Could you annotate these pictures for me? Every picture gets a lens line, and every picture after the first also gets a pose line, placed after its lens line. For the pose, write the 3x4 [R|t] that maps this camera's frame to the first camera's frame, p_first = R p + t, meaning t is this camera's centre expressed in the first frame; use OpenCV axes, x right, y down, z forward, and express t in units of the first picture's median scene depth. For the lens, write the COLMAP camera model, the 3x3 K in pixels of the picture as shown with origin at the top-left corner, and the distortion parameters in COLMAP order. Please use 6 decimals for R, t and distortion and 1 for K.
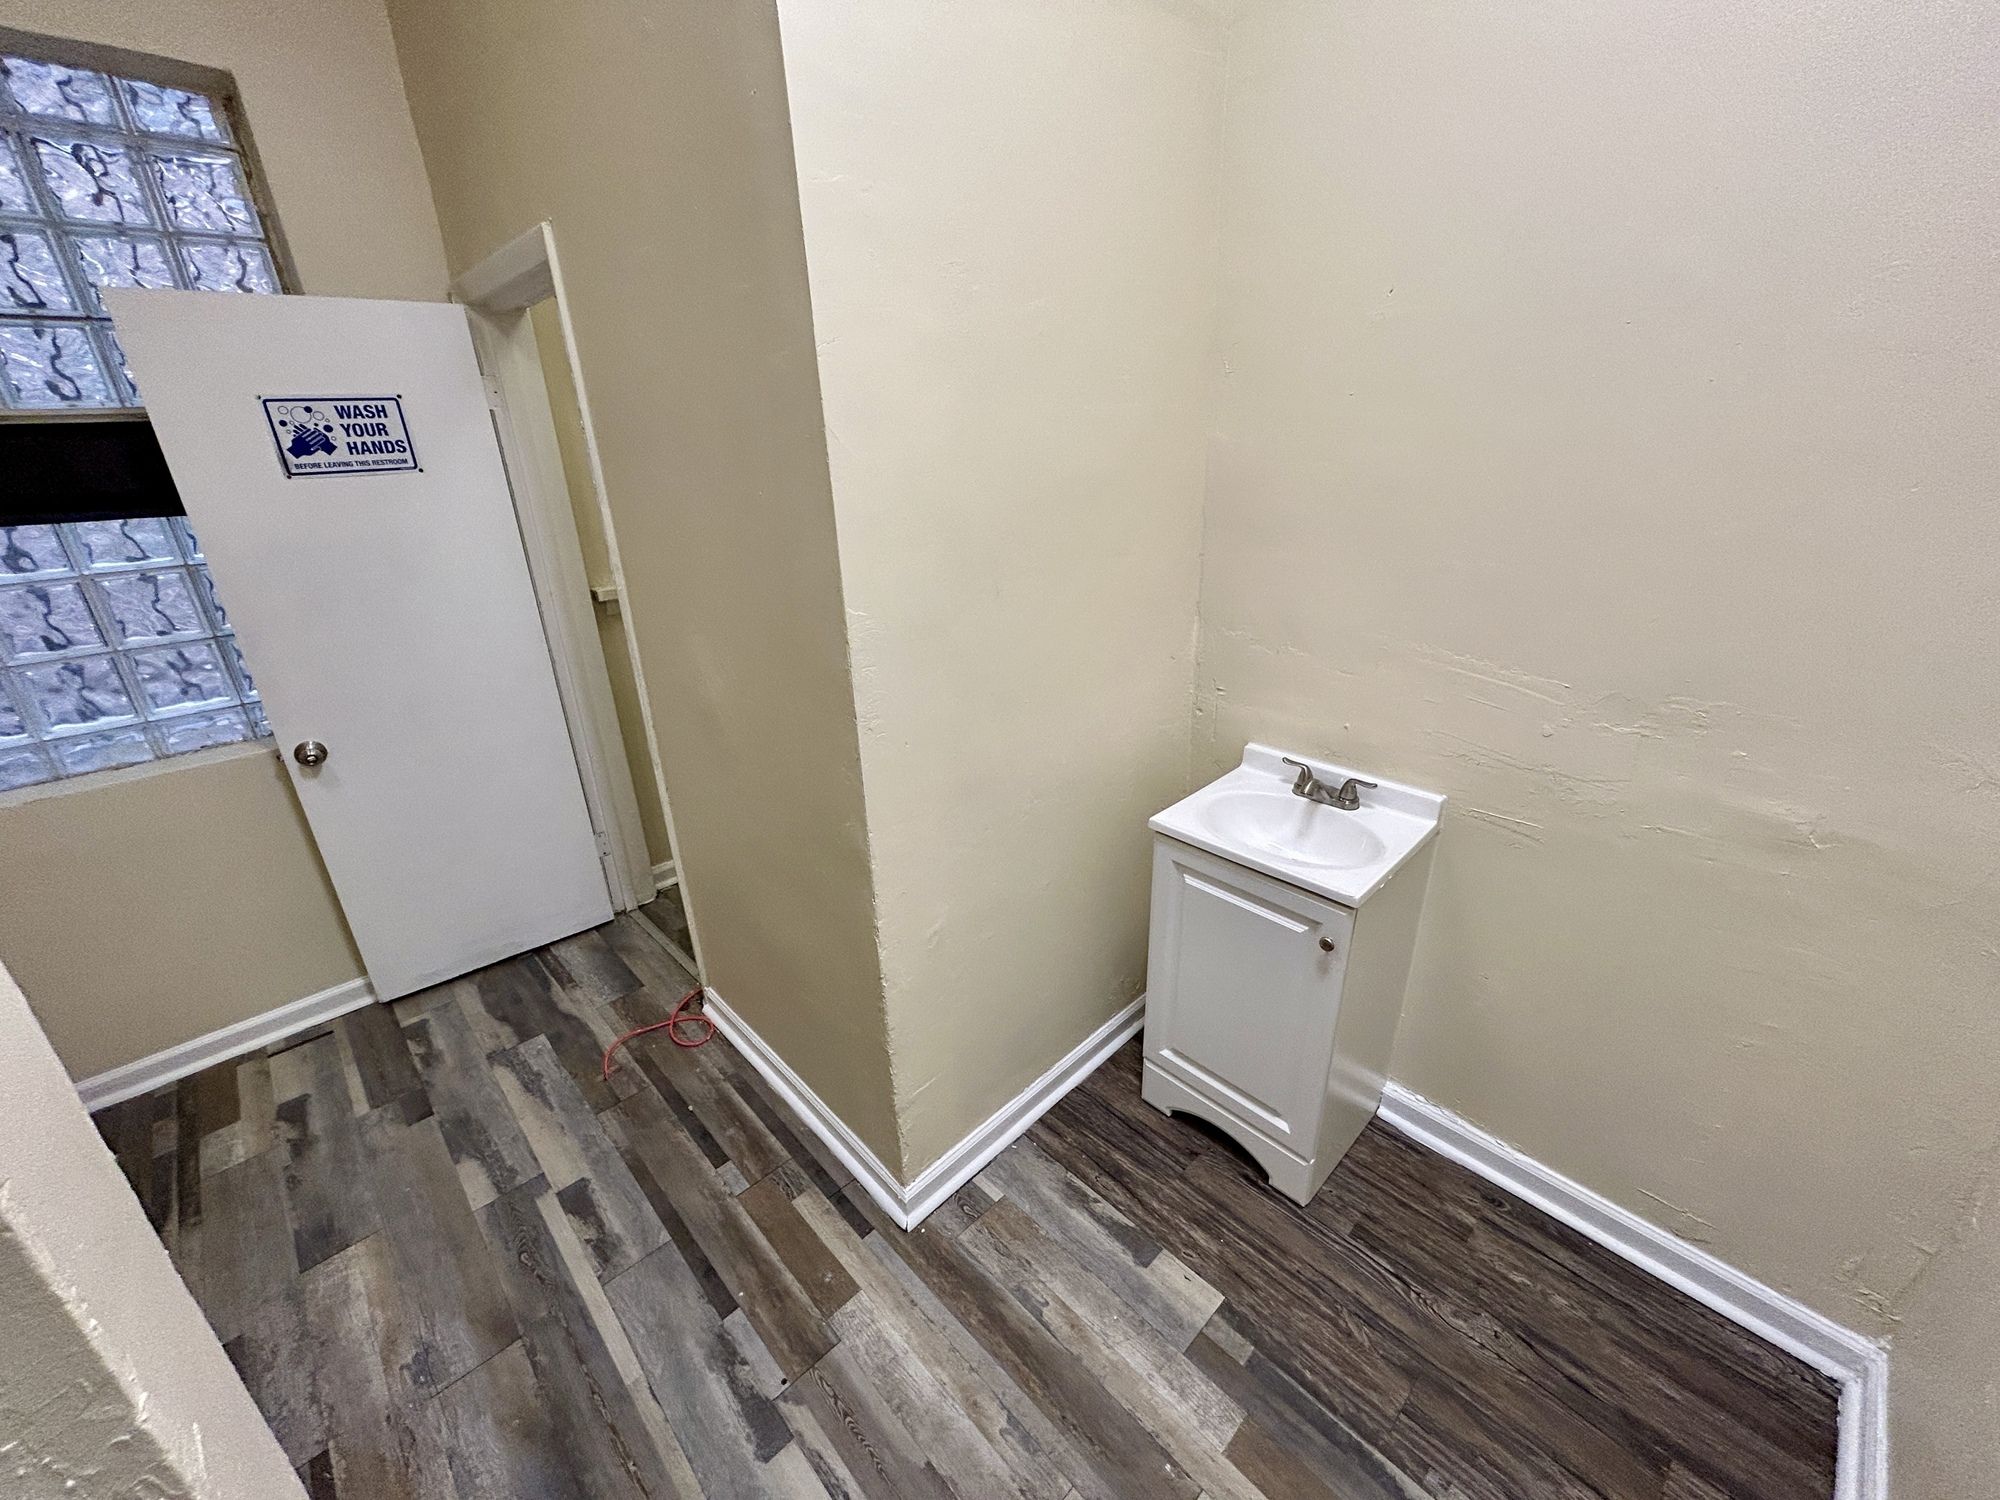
lens RADIAL K [[804.5, 0, 996.1], [0, 804.5, 746.5], [0, 0, 1]] dist [0.002207, -0.001170]
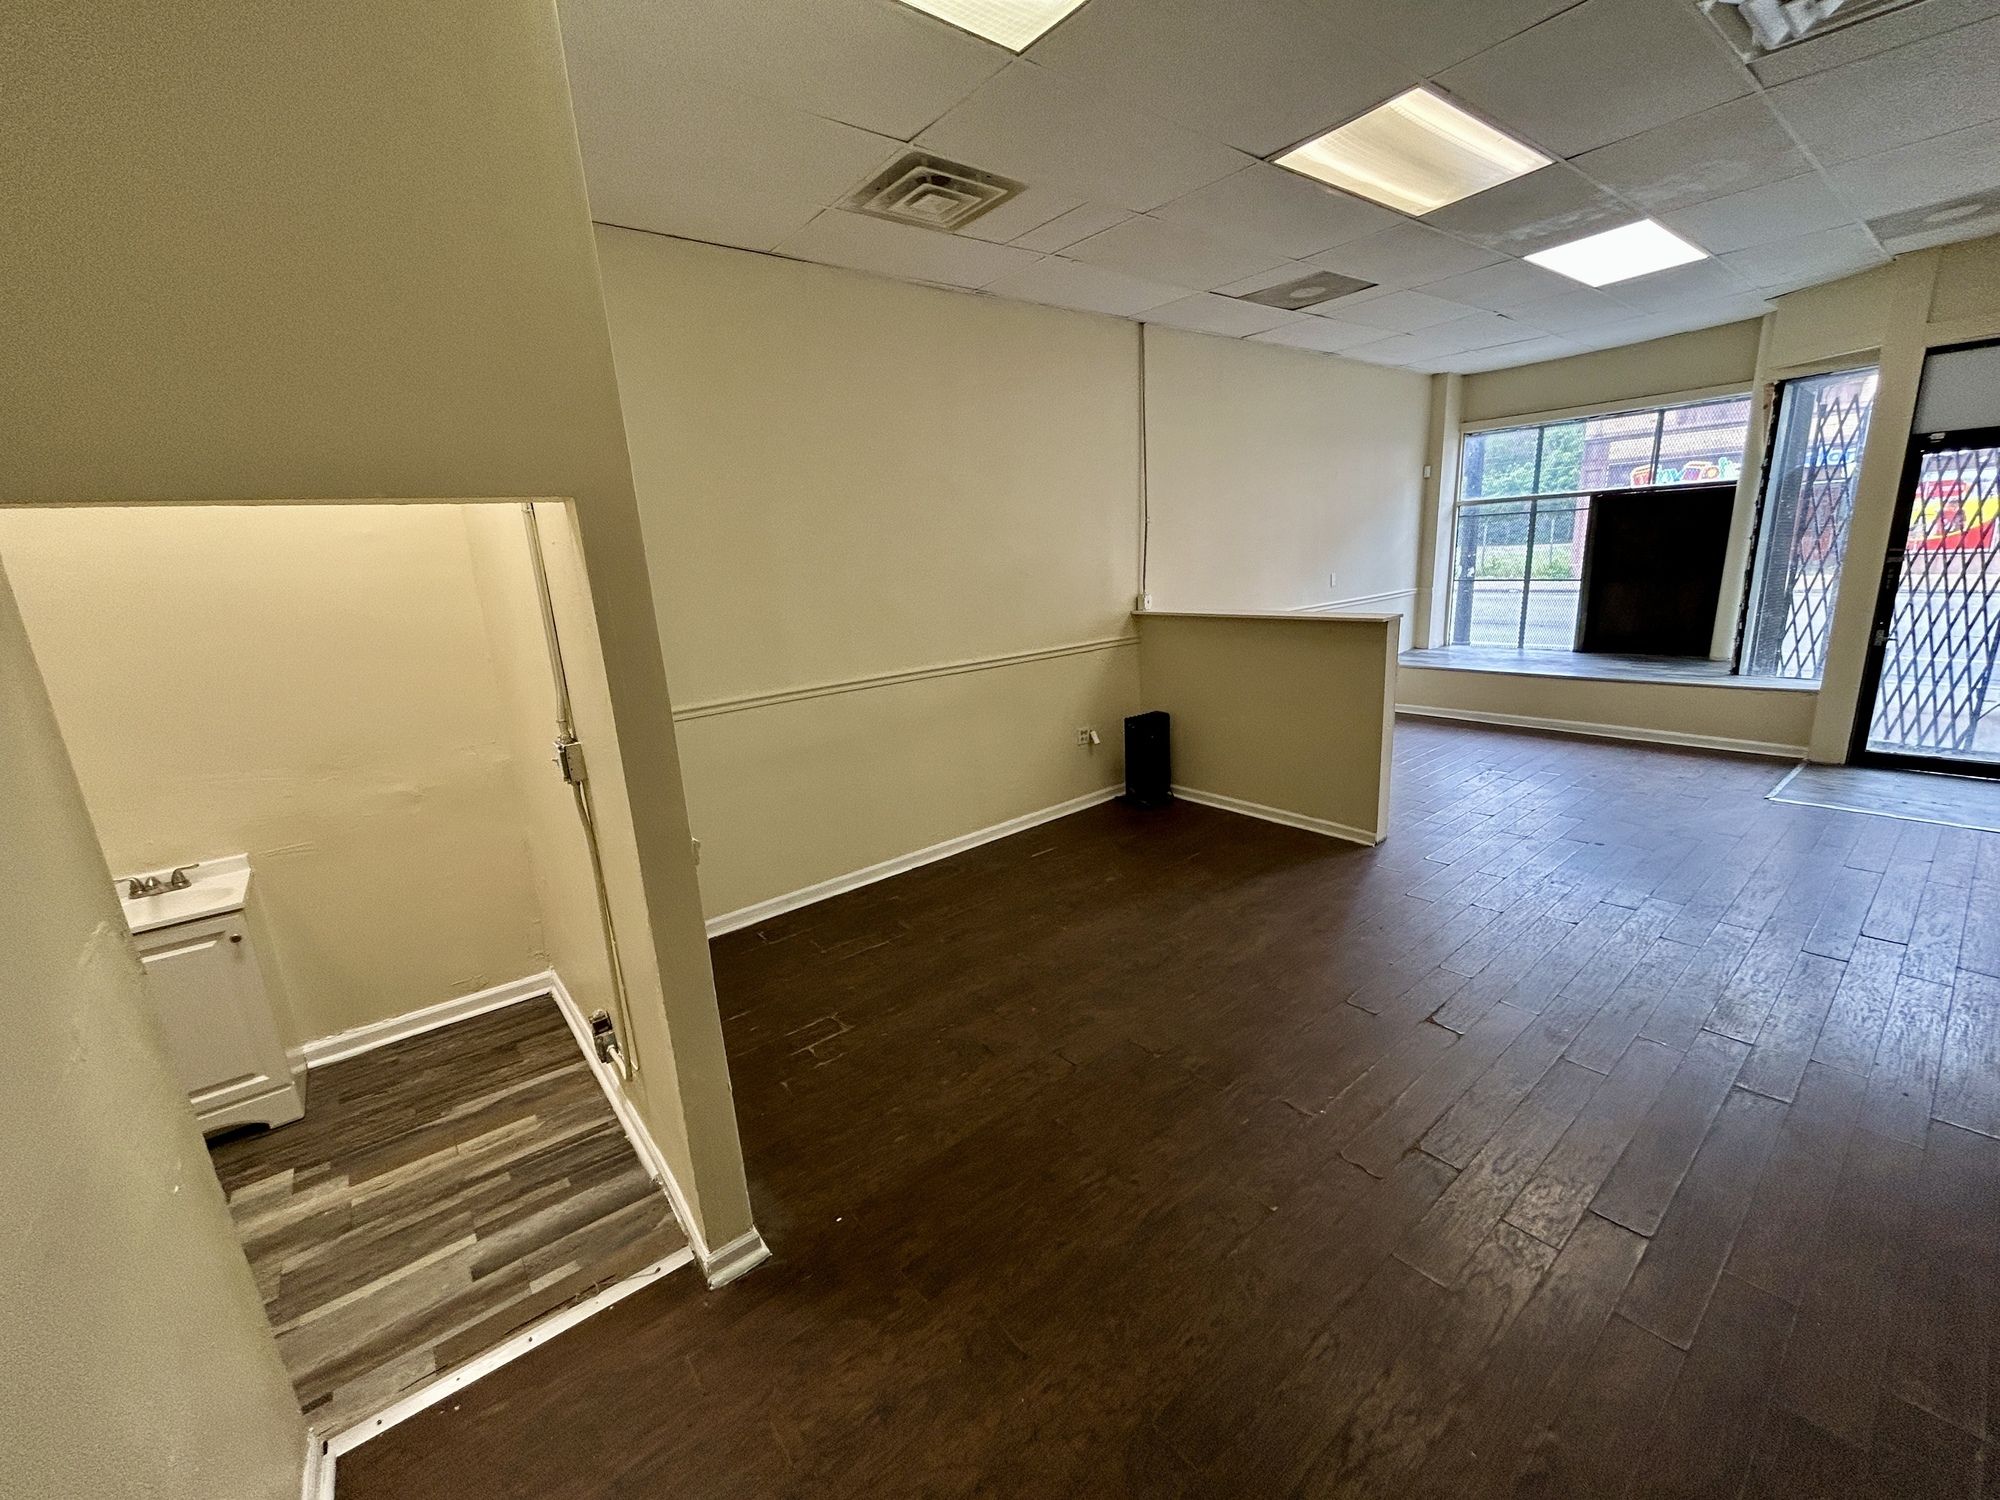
lens RADIAL K [[804.5, 0, 997.3], [0, 804.5, 758.0], [0, 0, 1]] dist [0.002207, -0.001170]
pose [[0.087117, -0.207165, 0.974419, -1.002210], [0.430186, 0.890061, 0.150770, 0.334173], [-0.898527, 0.406047, 0.166659, -0.862488]]
